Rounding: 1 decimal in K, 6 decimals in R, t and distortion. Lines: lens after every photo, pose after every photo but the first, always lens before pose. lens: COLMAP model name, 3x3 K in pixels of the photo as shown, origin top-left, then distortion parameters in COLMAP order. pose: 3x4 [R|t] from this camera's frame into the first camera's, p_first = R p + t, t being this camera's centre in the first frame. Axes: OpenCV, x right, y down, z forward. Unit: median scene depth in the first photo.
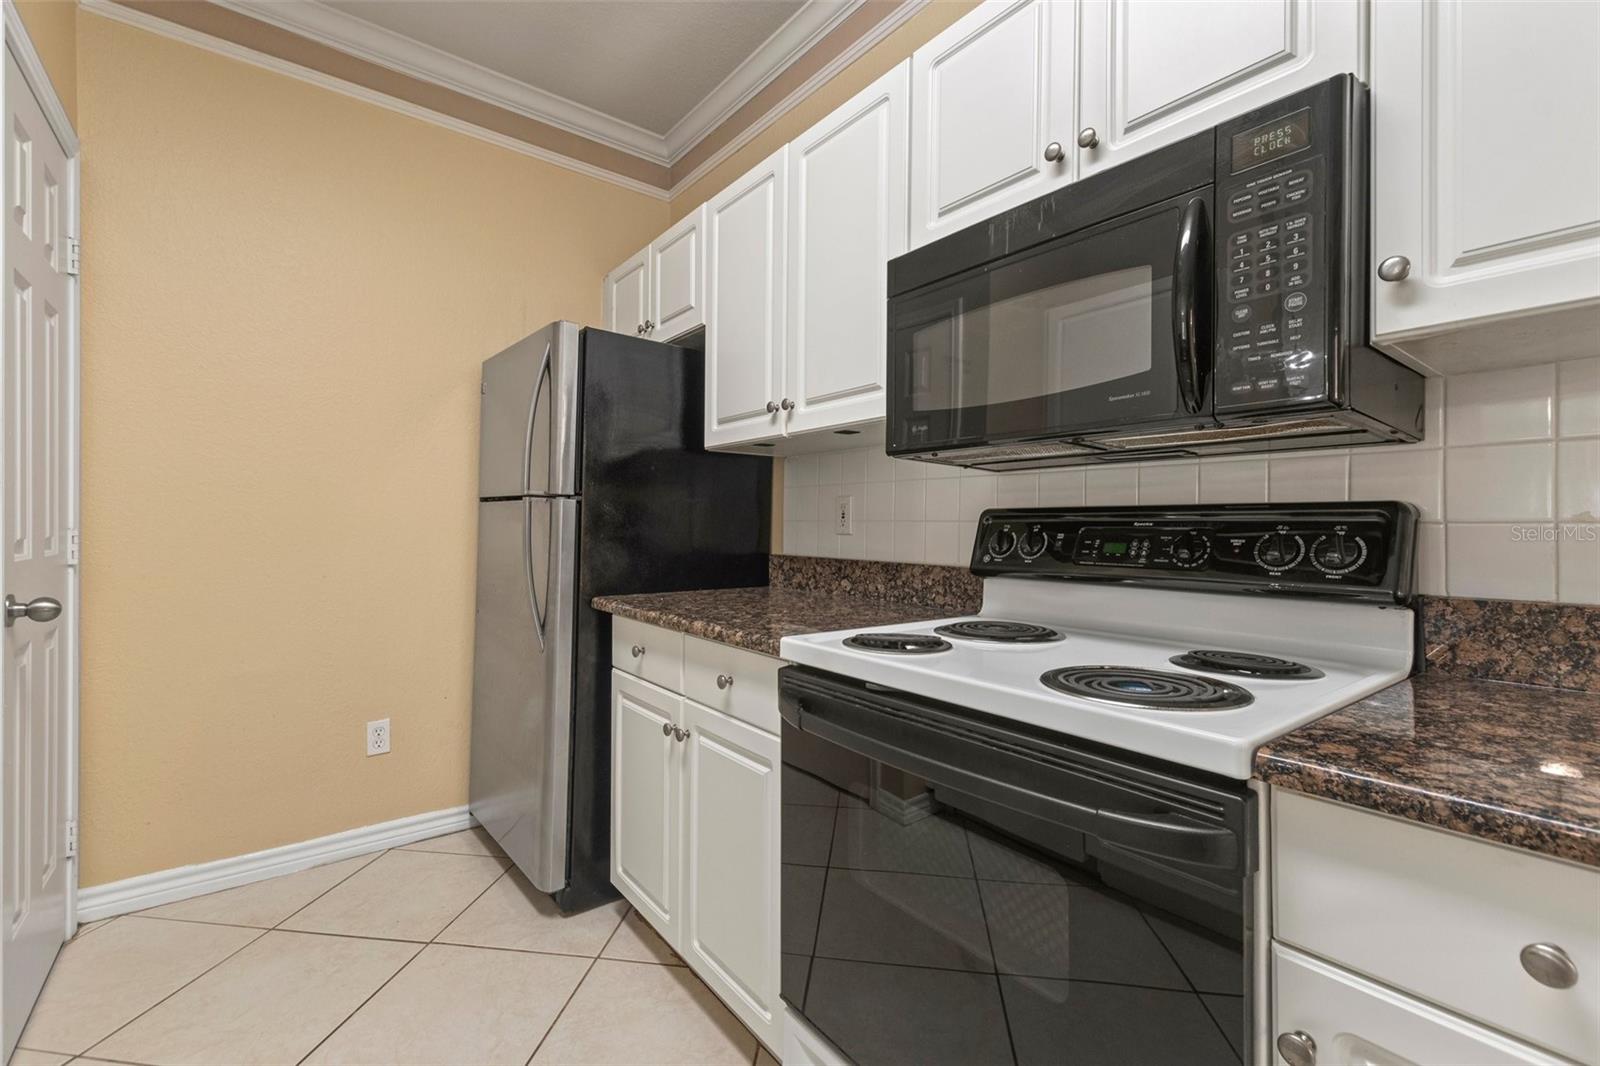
lens RADIAL K [[700.6, 0, 795.5], [0, 700.6, 522.8], [0, 0, 1]] dist [0.012681, -0.003212]
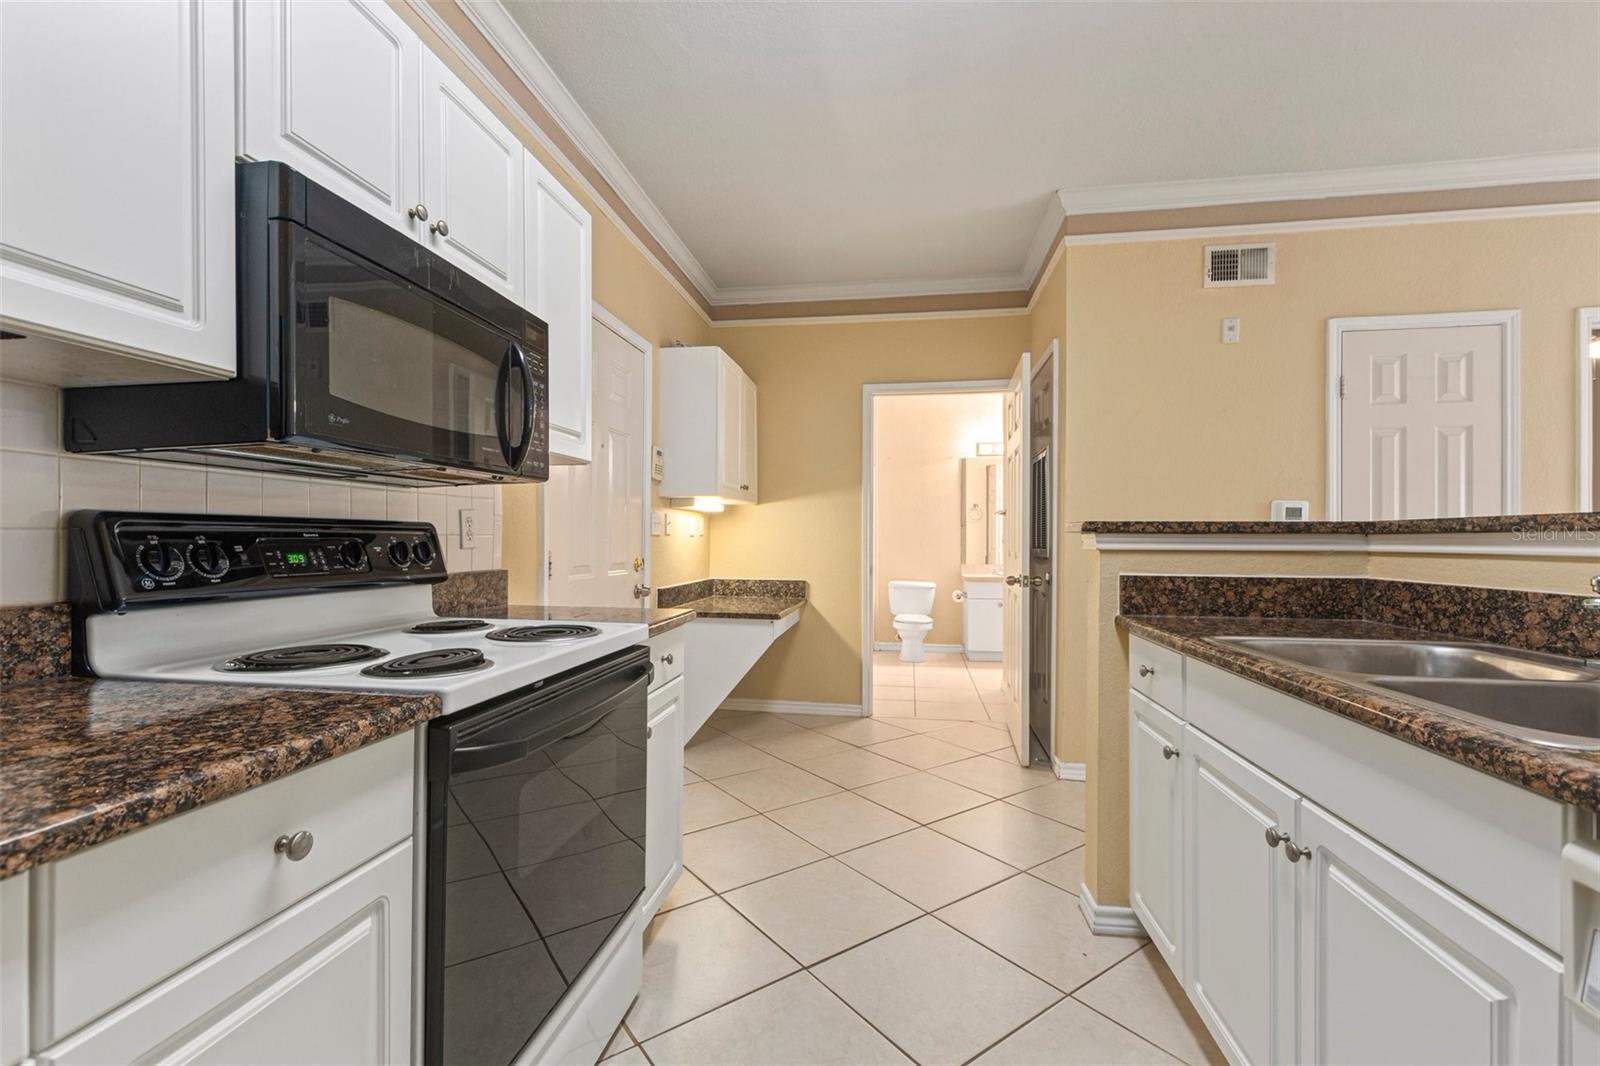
lens RADIAL K [[700.6, 0, 801.9], [0, 700.6, 536.4], [0, 0, 1]] dist [0.012681, -0.003212]
pose [[-0.690286, -0.006665, 0.723506, -0.618577], [-0.013565, 0.999901, -0.003731, -0.002187], [-0.723409, -0.012390, -0.690308, 0.923196]]
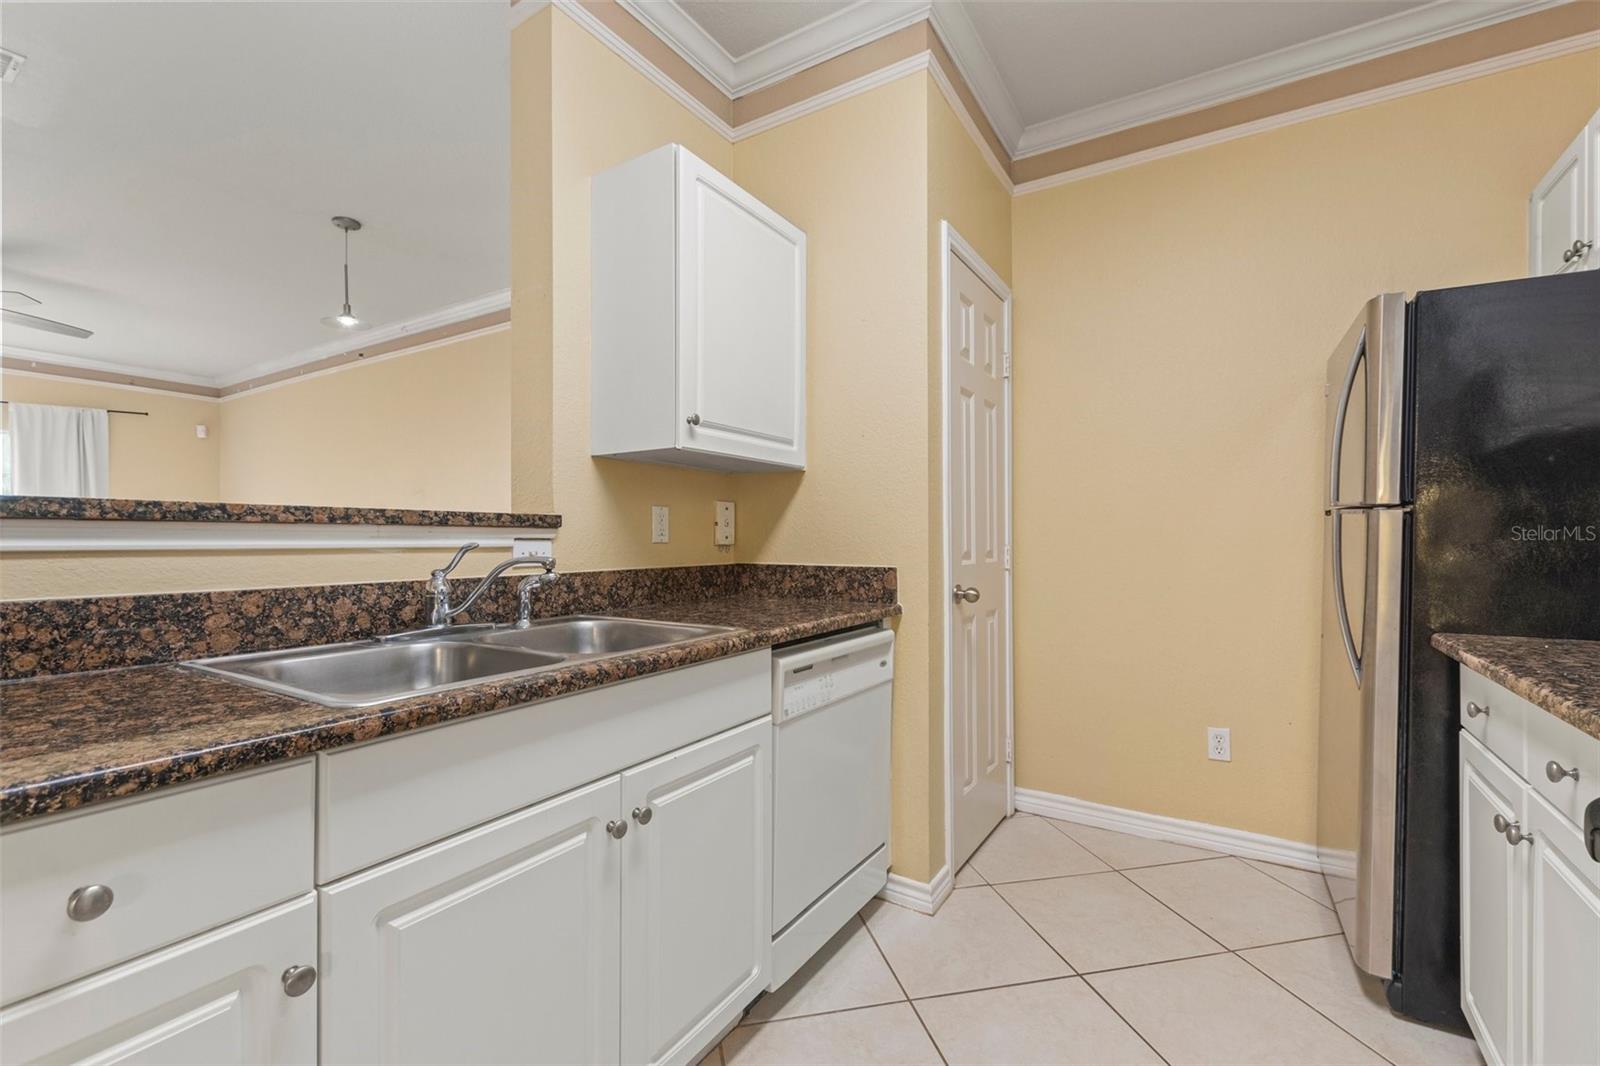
lens RADIAL K [[700.6, 0, 793.7], [0, 700.6, 542.7], [0, 0, 1]] dist [0.012681, -0.003212]
pose [[0.335611, -0.002703, -0.941997, 0.246578], [0.005578, 0.999984, -0.000882, 0.002079], [0.941984, -0.004959, 0.335621, 0.067916]]
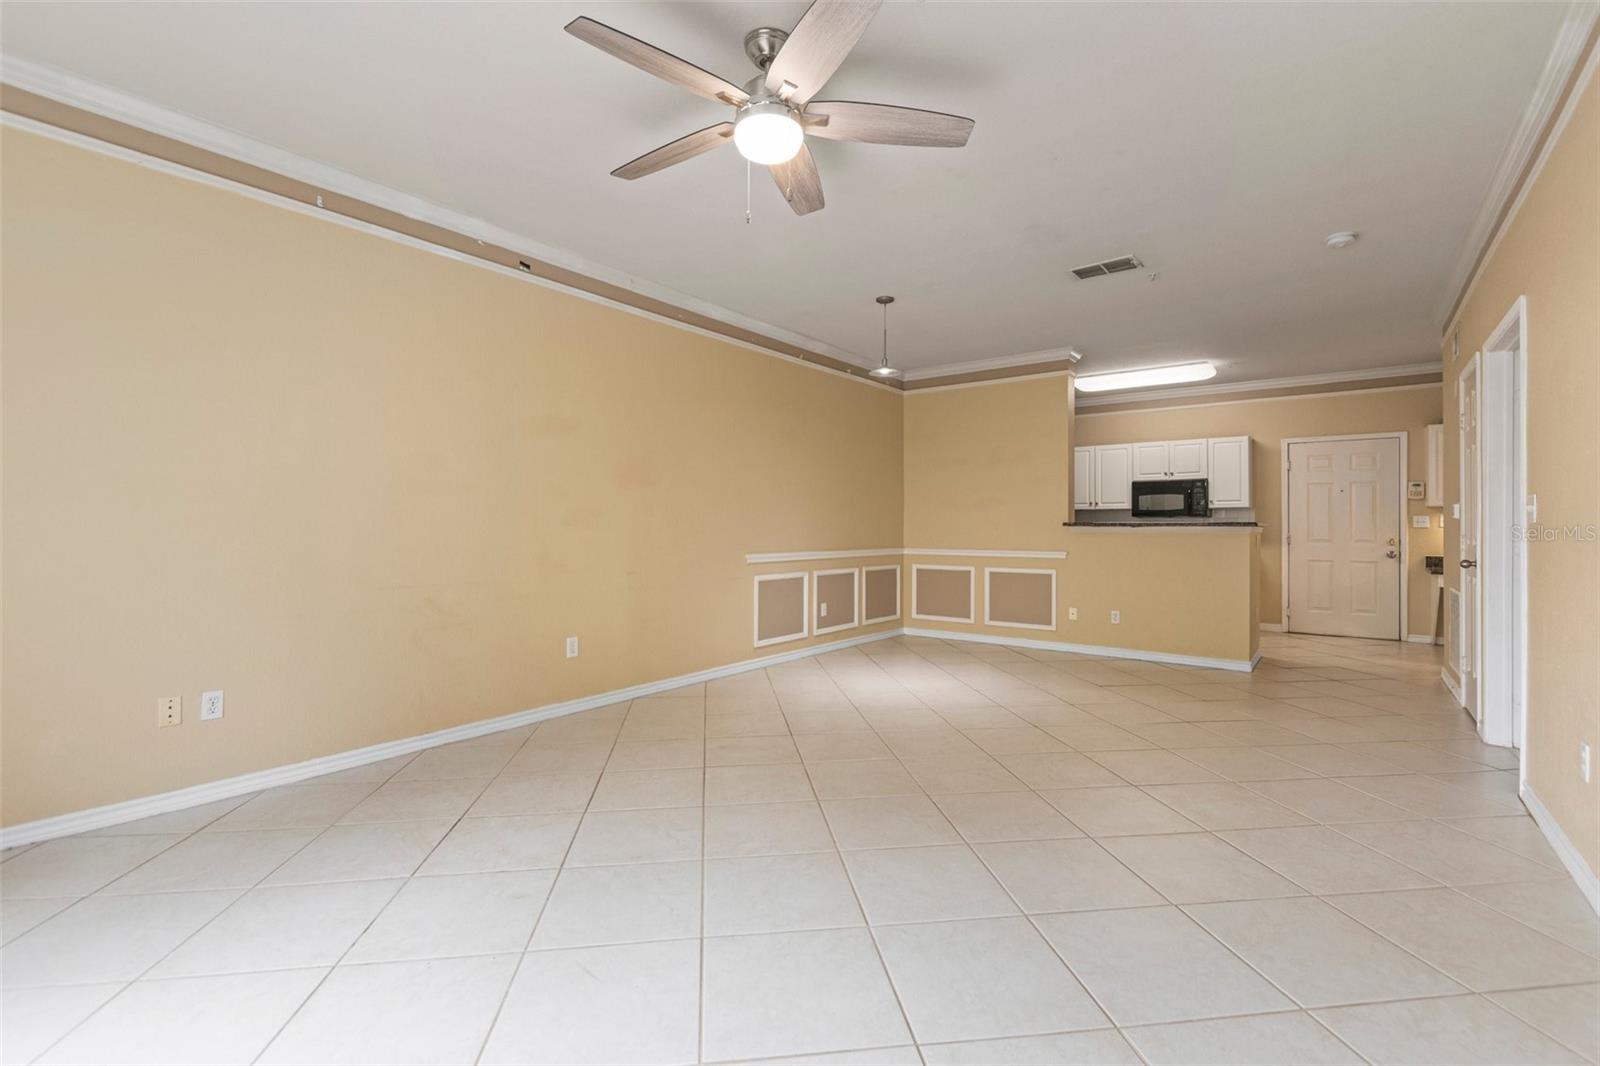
lens RADIAL K [[700.6, 0, 800.6], [0, 700.6, 526.2], [0, 0, 1]] dist [0.012681, -0.003212]
pose [[0.966293, -0.004720, 0.257400, -3.255798], [0.002923, 0.999969, 0.007364, -0.055045], [-0.257427, -0.006364, 0.966277, -3.158809]]
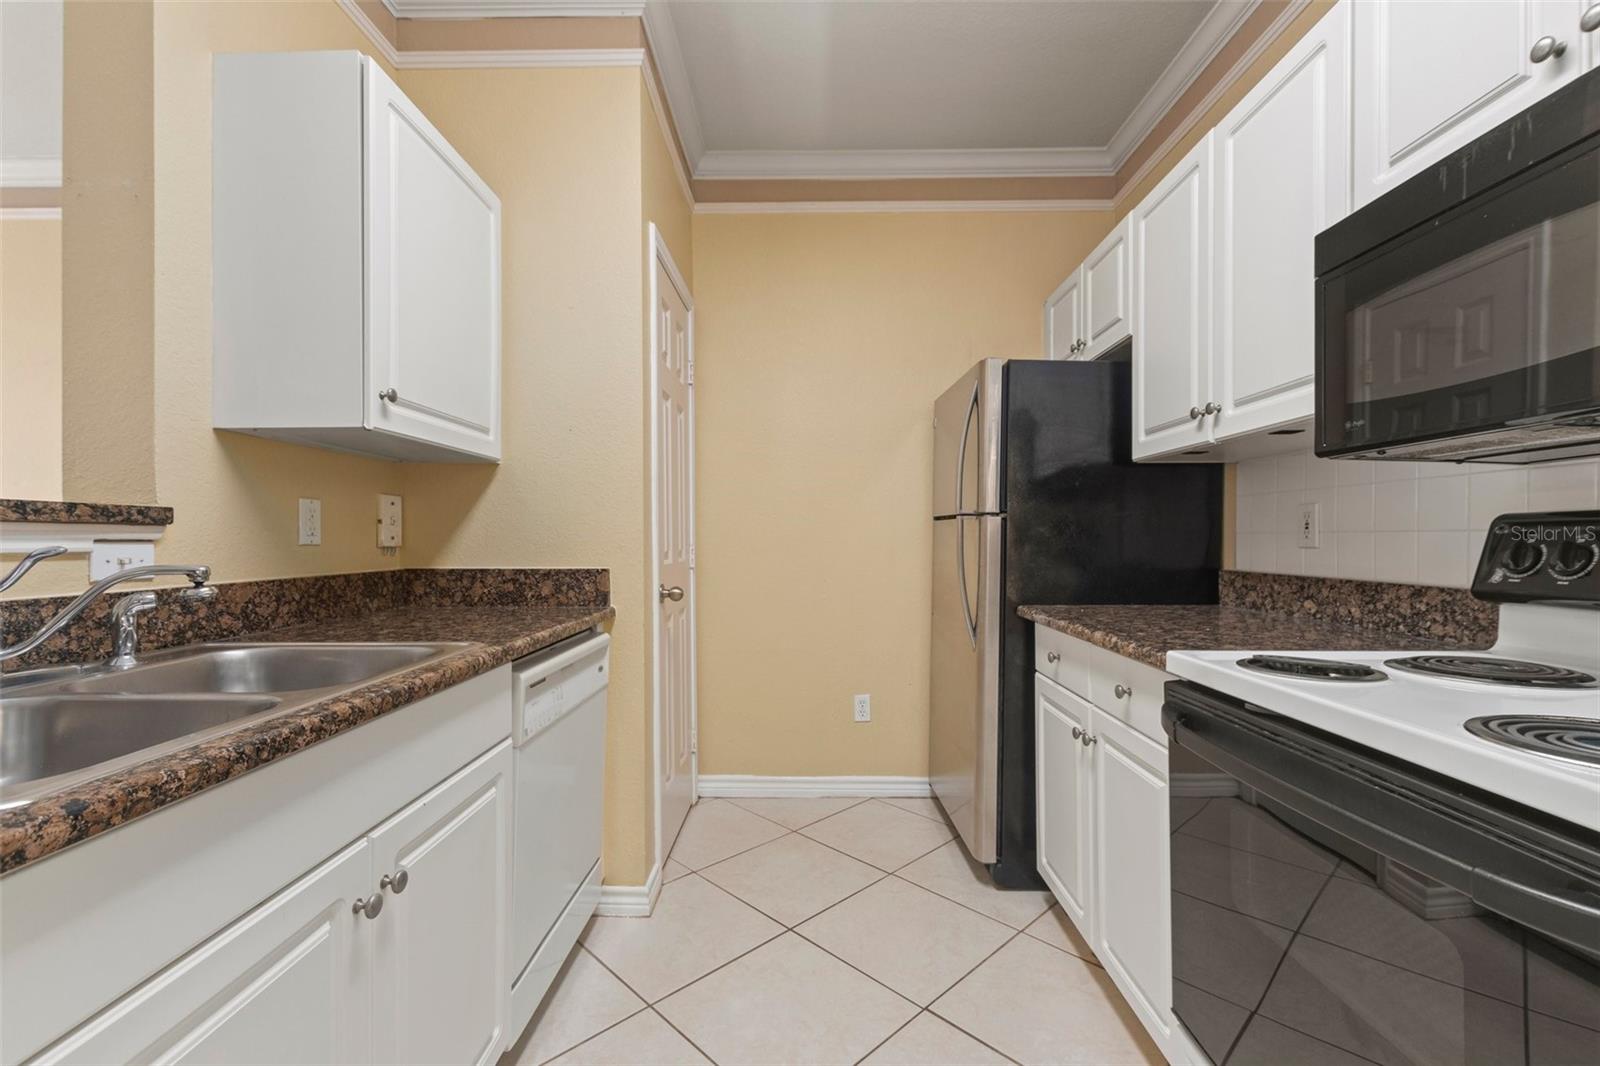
lens RADIAL K [[700.6, 0, 795.5], [0, 700.6, 540.6], [0, 0, 1]] dist [0.012681, -0.003212]
pose [[0.780089, -0.008101, -0.625616, 0.143450], [0.010613, 0.999944, 0.000286, 0.000633], [0.625578, -0.006863, 0.780131, -0.080836]]
